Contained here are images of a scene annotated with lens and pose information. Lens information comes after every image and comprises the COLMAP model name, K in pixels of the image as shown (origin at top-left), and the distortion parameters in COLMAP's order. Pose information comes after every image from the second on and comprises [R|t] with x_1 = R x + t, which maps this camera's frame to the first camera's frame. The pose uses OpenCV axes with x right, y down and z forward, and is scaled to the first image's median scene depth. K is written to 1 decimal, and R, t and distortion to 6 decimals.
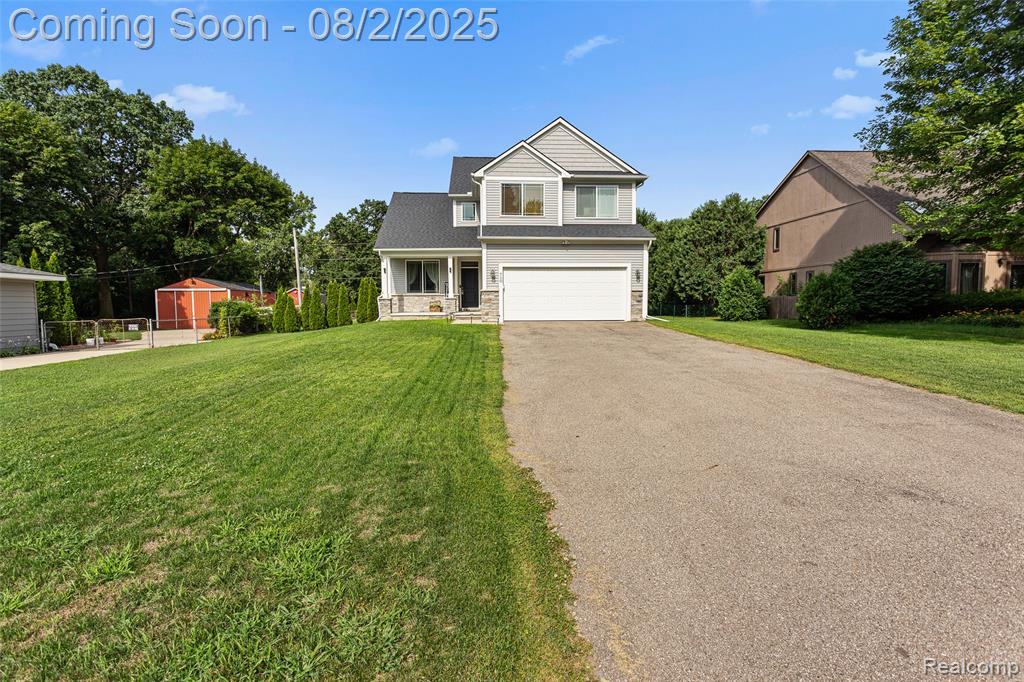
lens RADIAL K [[496.6, 0, 514.2], [0, 496.6, 326.9], [0, 0, 1]] dist [0.000956, -0.000151]
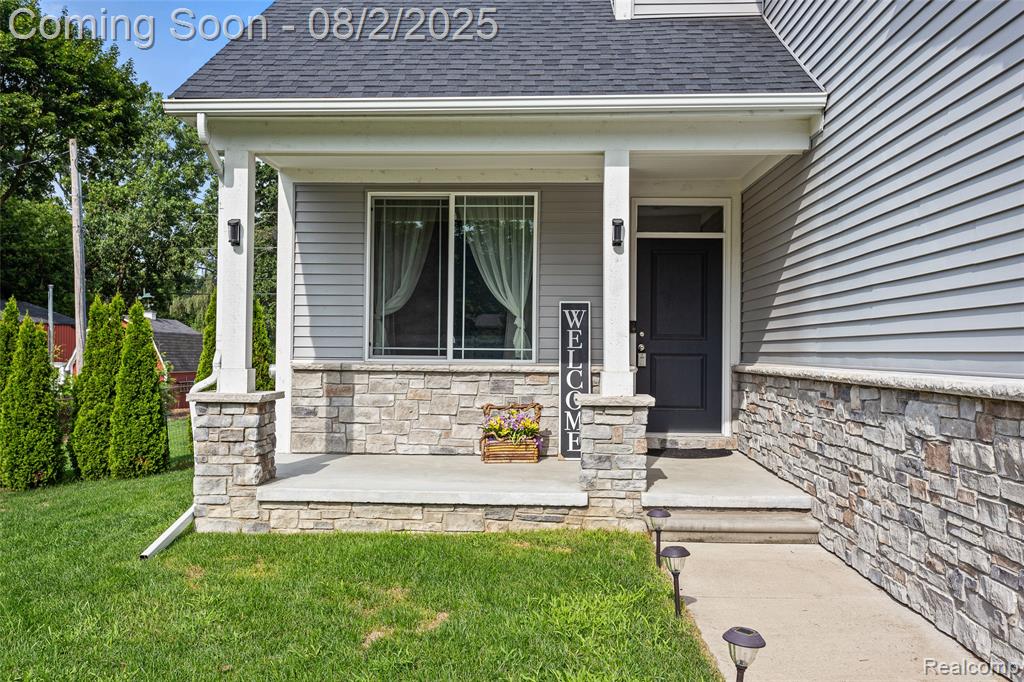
lens RADIAL K [[898.9, 0, 511.2], [0, 898.9, 326.3], [0, 0, 1]] dist [0.008216, 0.003213]
pose [[0.994394, 0.014525, -0.104740, -0.101016], [-0.021588, 0.997545, -0.066622, -0.047755], [0.103515, 0.068510, 0.992266, 0.534430]]
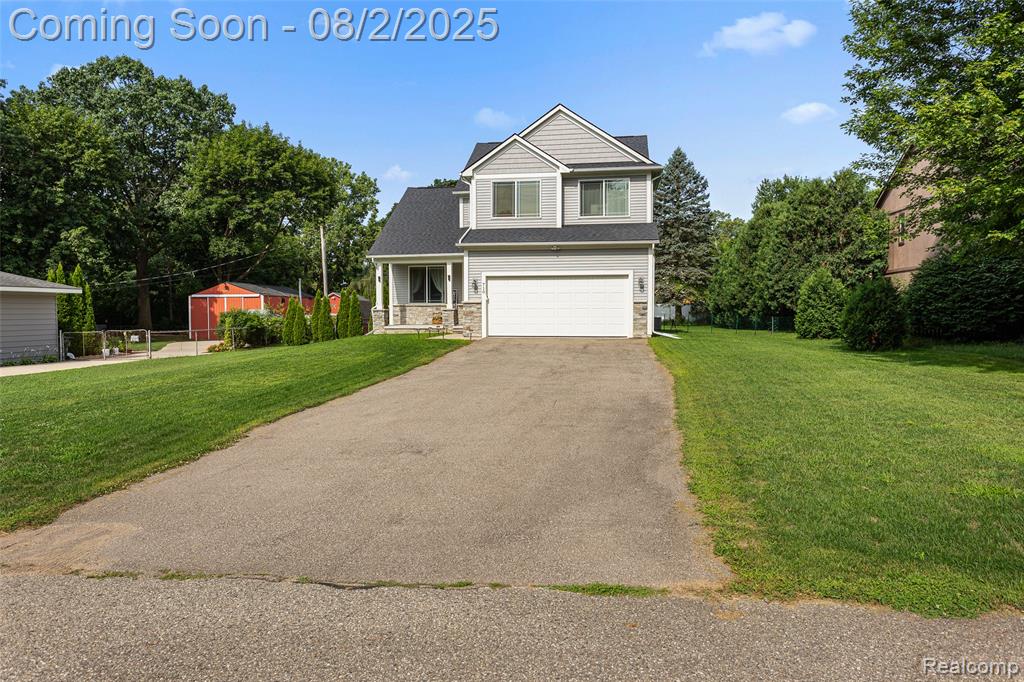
lens RADIAL K [[697.4, 0, 512.6], [0, 697.4, 320.0], [0, 0, 1]] dist [-0.003054, 0.002789]
pose [[0.973827, 0.005468, -0.227224, 0.204318], [-0.012128, 0.999536, -0.027928, -0.004249], [0.226966, 0.029953, 0.973442, -0.143419]]
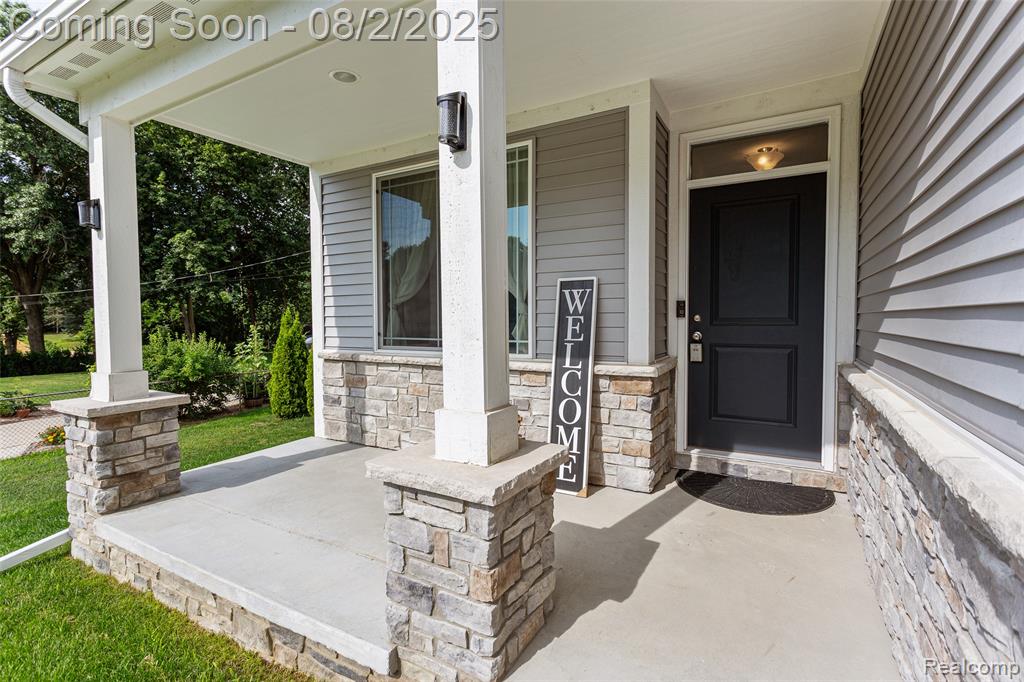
lens RADIAL K [[483.3, 0, 511.0], [0, 483.3, 334.8], [0, 0, 1]] dist [0.002508, 0.000914]
pose [[0.836001, 0.021493, -0.548306, -0.059522], [-0.022744, 0.999731, 0.004511, -0.062097], [0.548256, 0.008700, 0.836265, 0.719441]]
